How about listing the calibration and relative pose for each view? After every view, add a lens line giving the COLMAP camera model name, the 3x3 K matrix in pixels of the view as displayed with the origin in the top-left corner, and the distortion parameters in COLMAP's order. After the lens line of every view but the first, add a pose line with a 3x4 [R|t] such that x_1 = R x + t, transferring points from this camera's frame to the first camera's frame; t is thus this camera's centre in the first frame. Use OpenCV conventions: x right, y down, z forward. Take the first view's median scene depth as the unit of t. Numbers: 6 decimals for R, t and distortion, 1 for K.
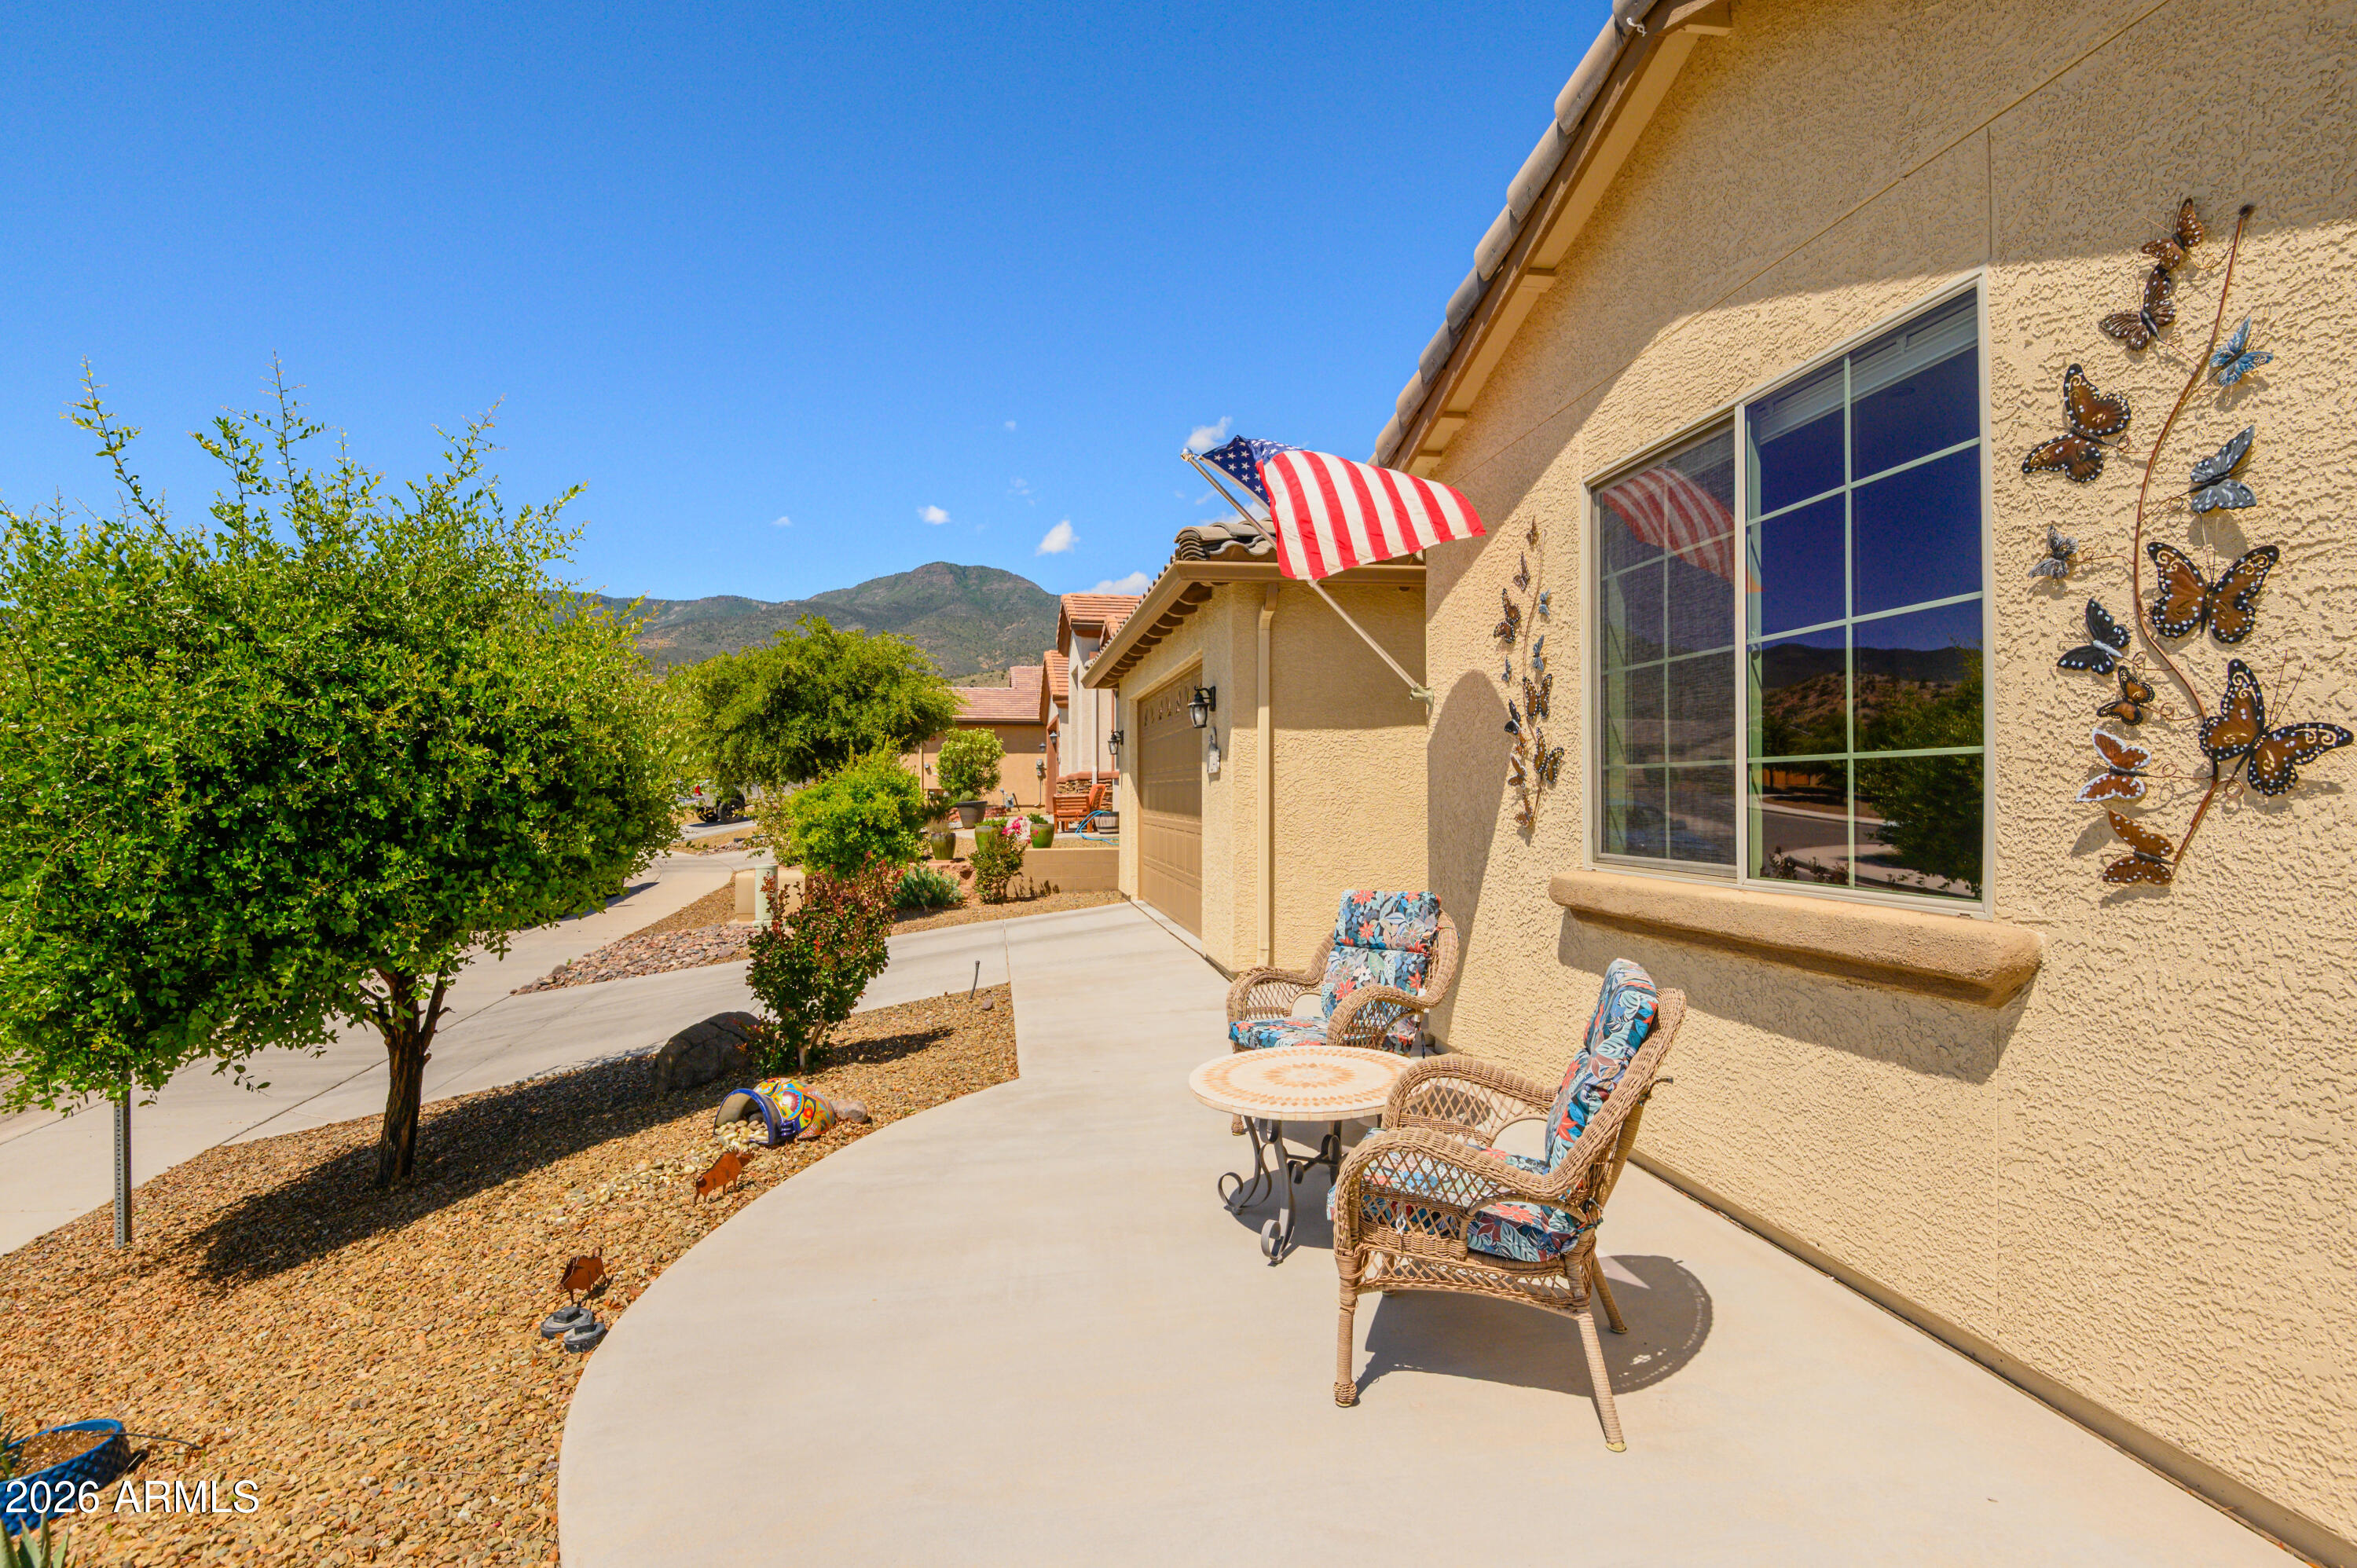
lens RADIAL K [[1139.0, 0, 1173.6], [0, 1139.0, 777.9], [0, 0, 1]] dist [-0.000968, -0.000579]
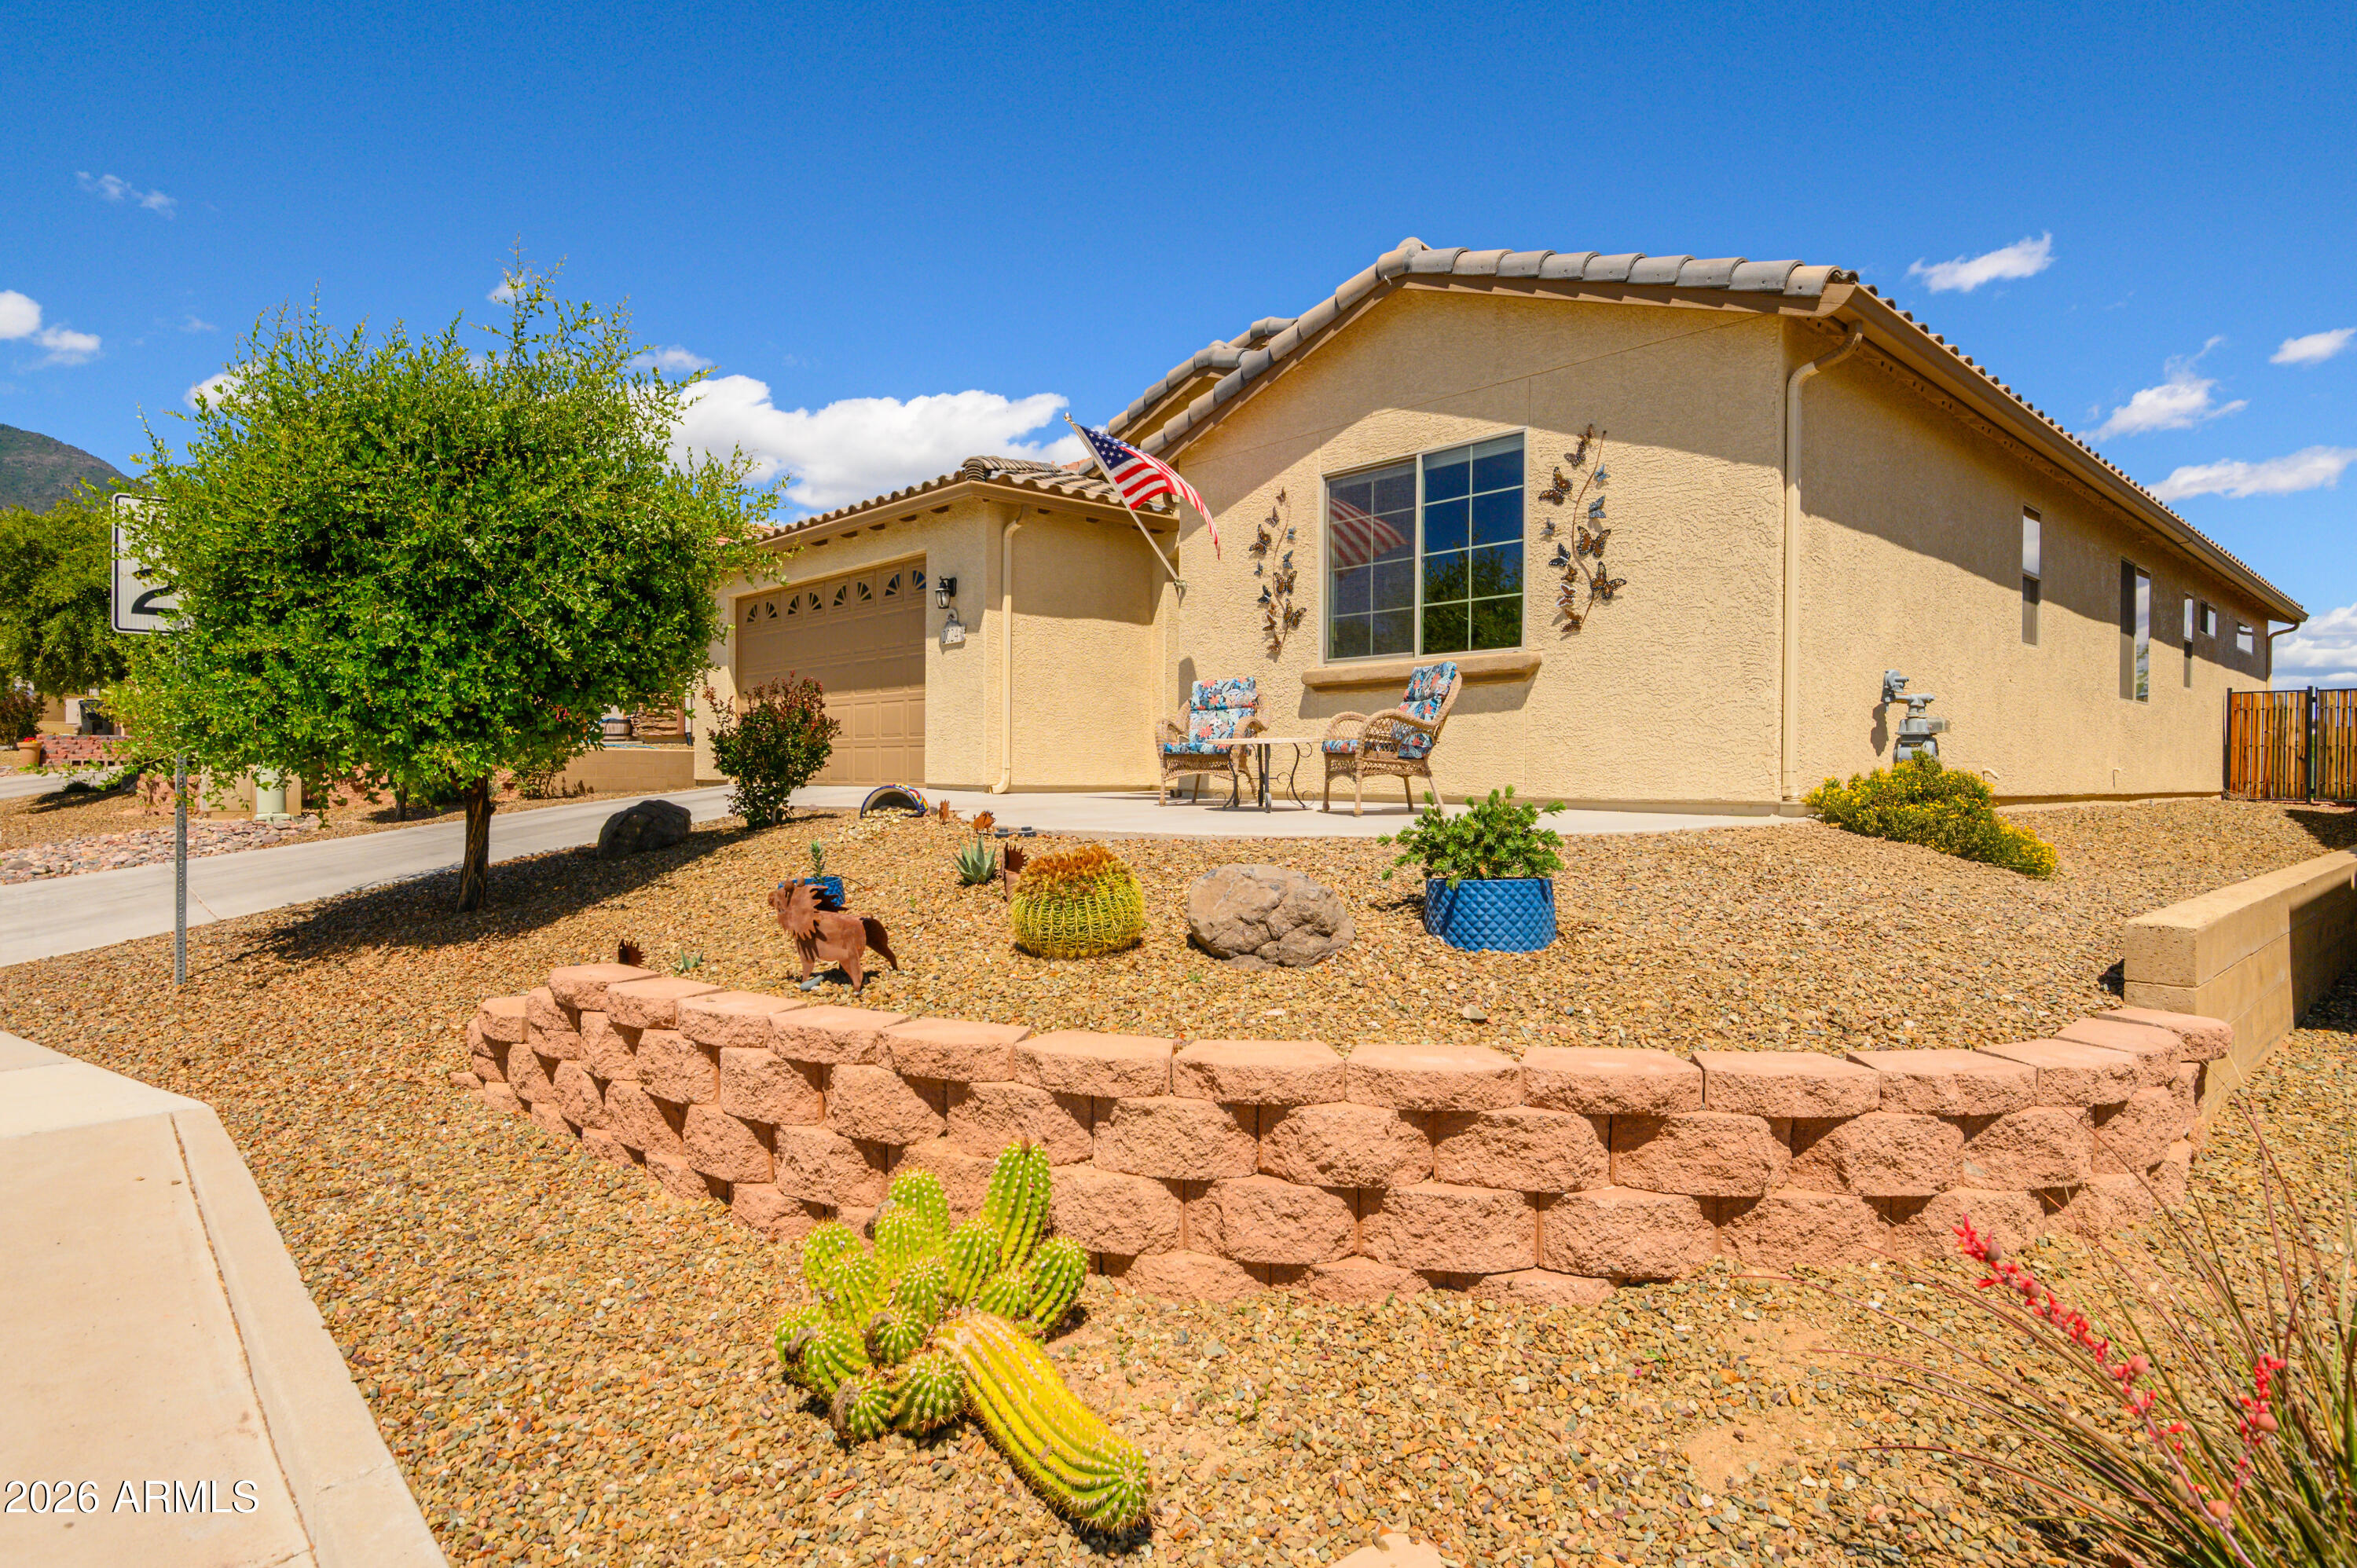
lens RADIAL K [[1234.1, 0, 1177.9], [0, 1234.1, 779.8], [0, 0, 1]] dist [0.005842, 0.000568]
pose [[0.835992, 0.004327, 0.548724, -1.776185], [-0.016776, 0.999703, 0.017676, 0.415346], [-0.548485, -0.023982, 0.835816, -1.175977]]
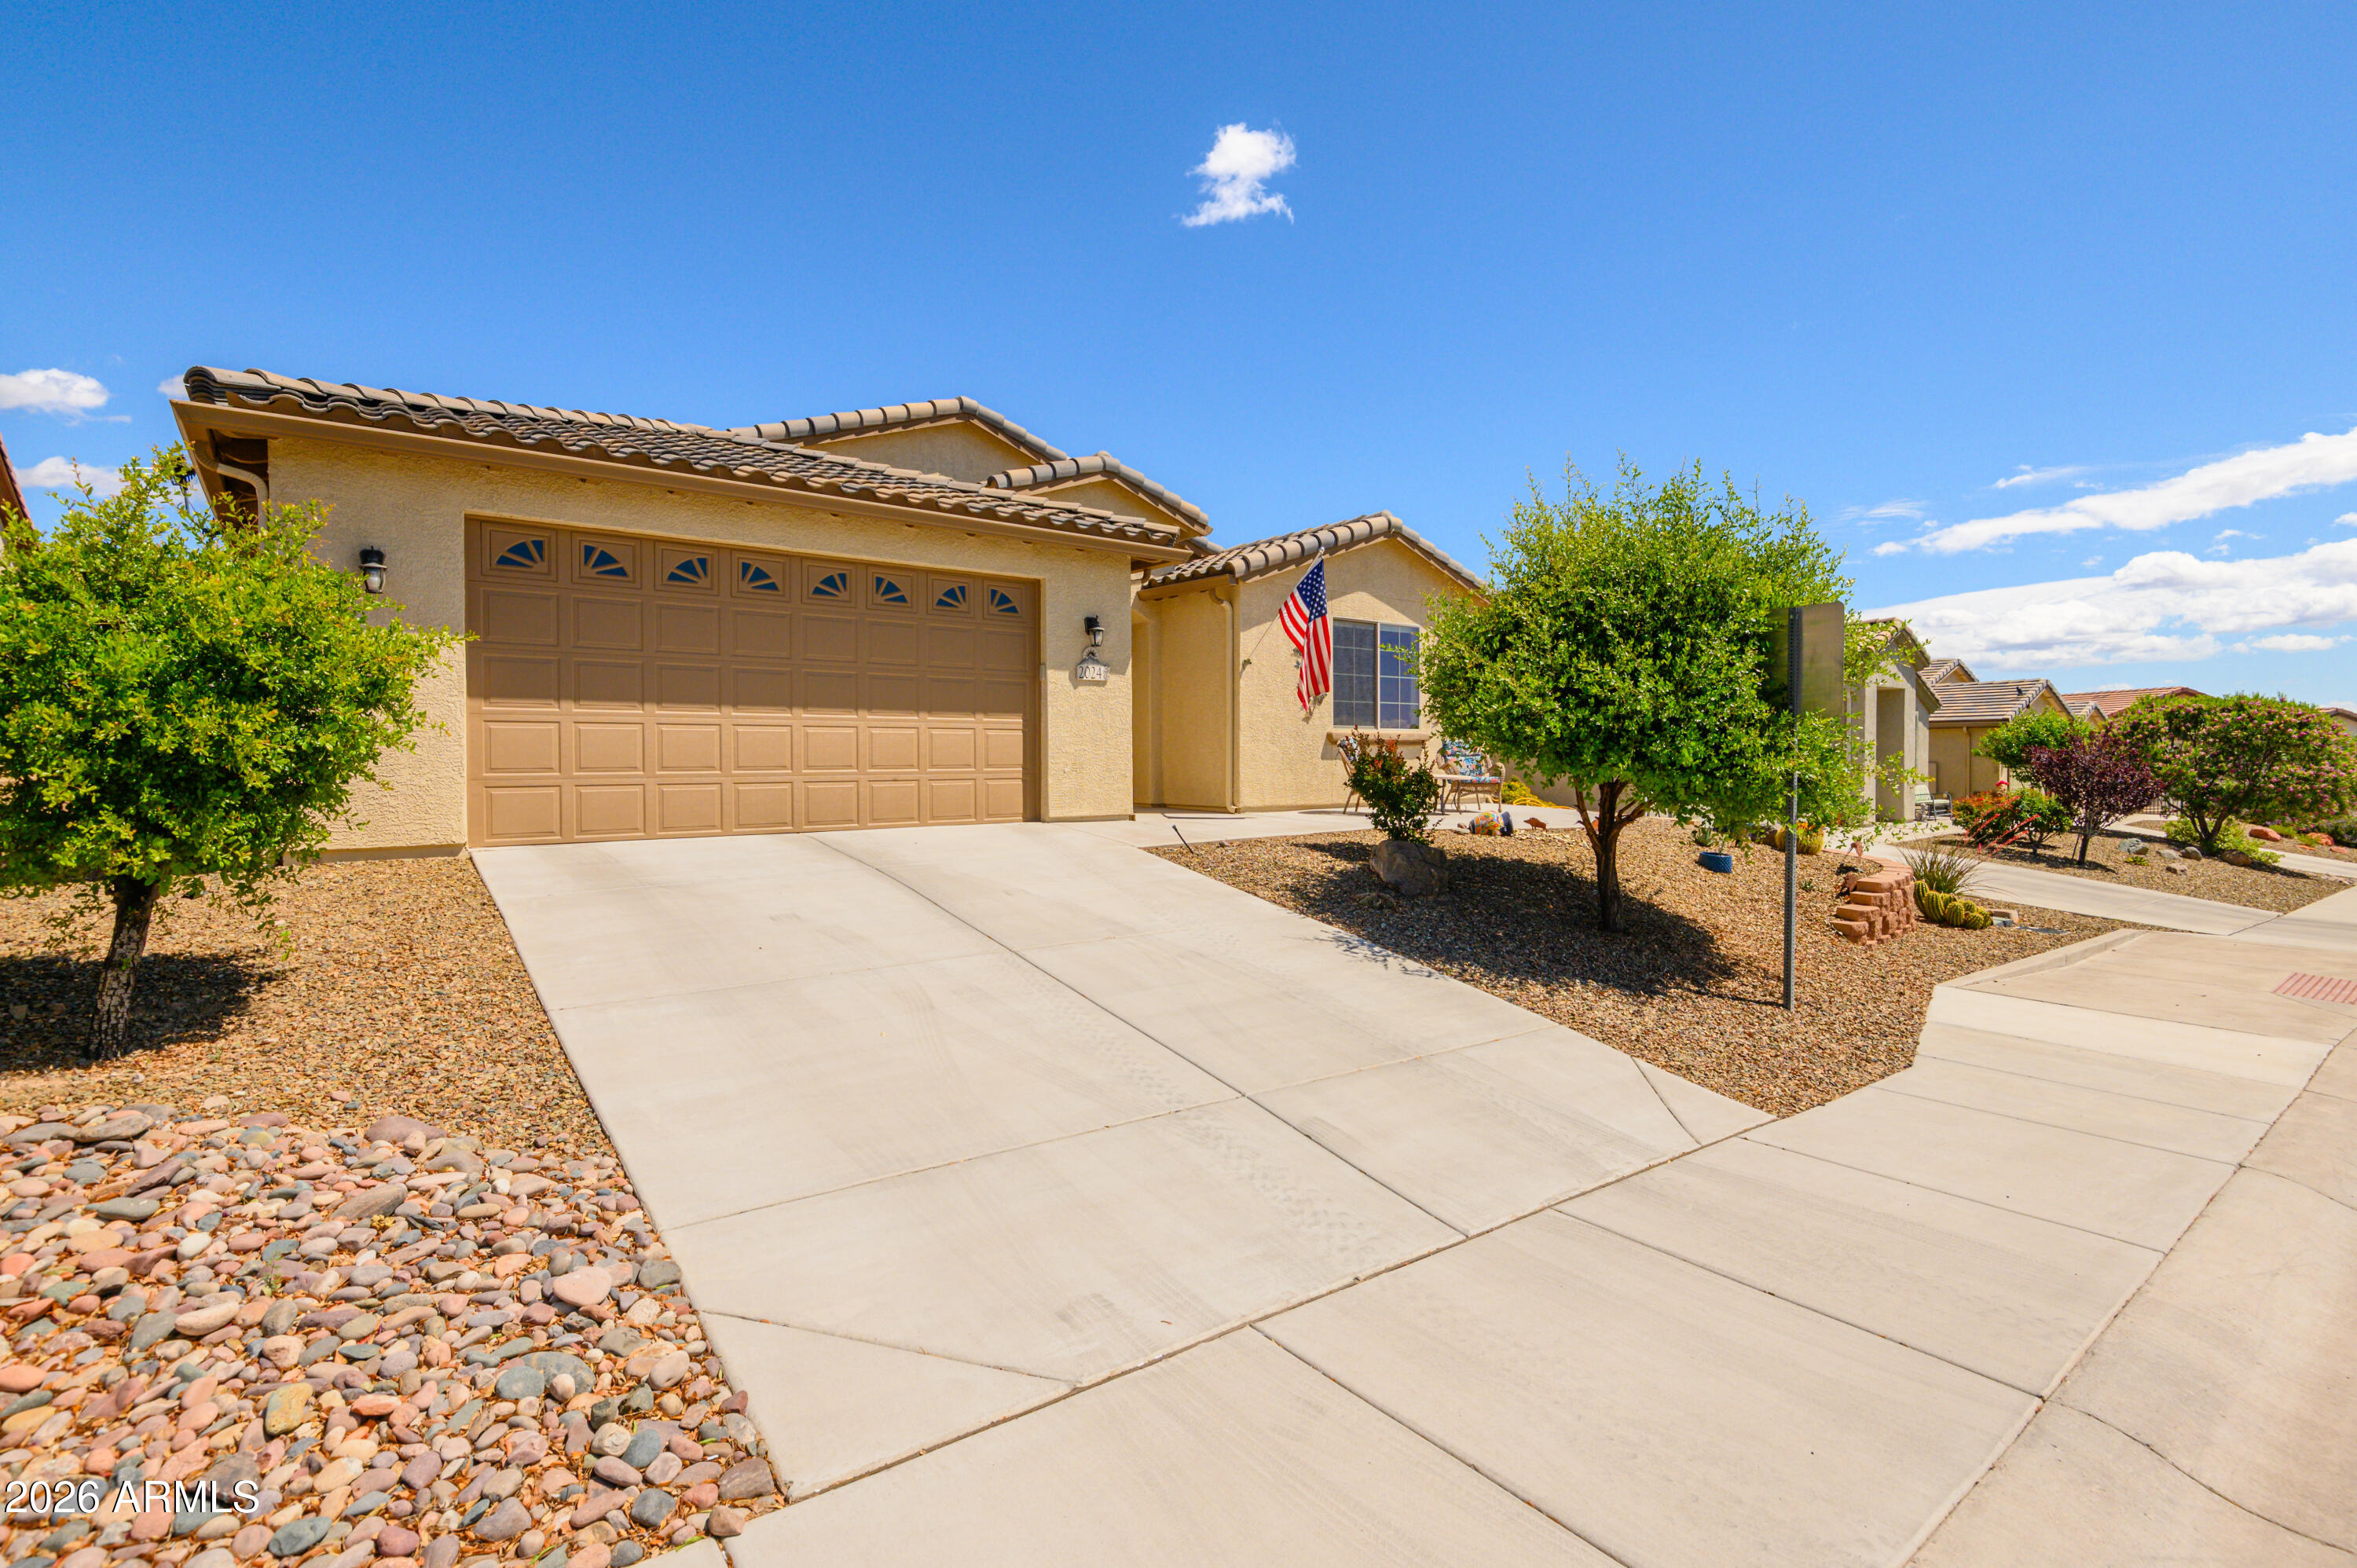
lens RADIAL K [[1084.8, 0, 1177.8], [0, 1084.8, 780.8], [0, 0, 1]] dist [0.009409, -0.002674]
pose [[-0.476231, -0.010658, 0.879256, -3.885135], [-0.006615, 0.999942, 0.008538, 0.351932], [-0.879295, -0.001750, -0.476274, 5.032247]]
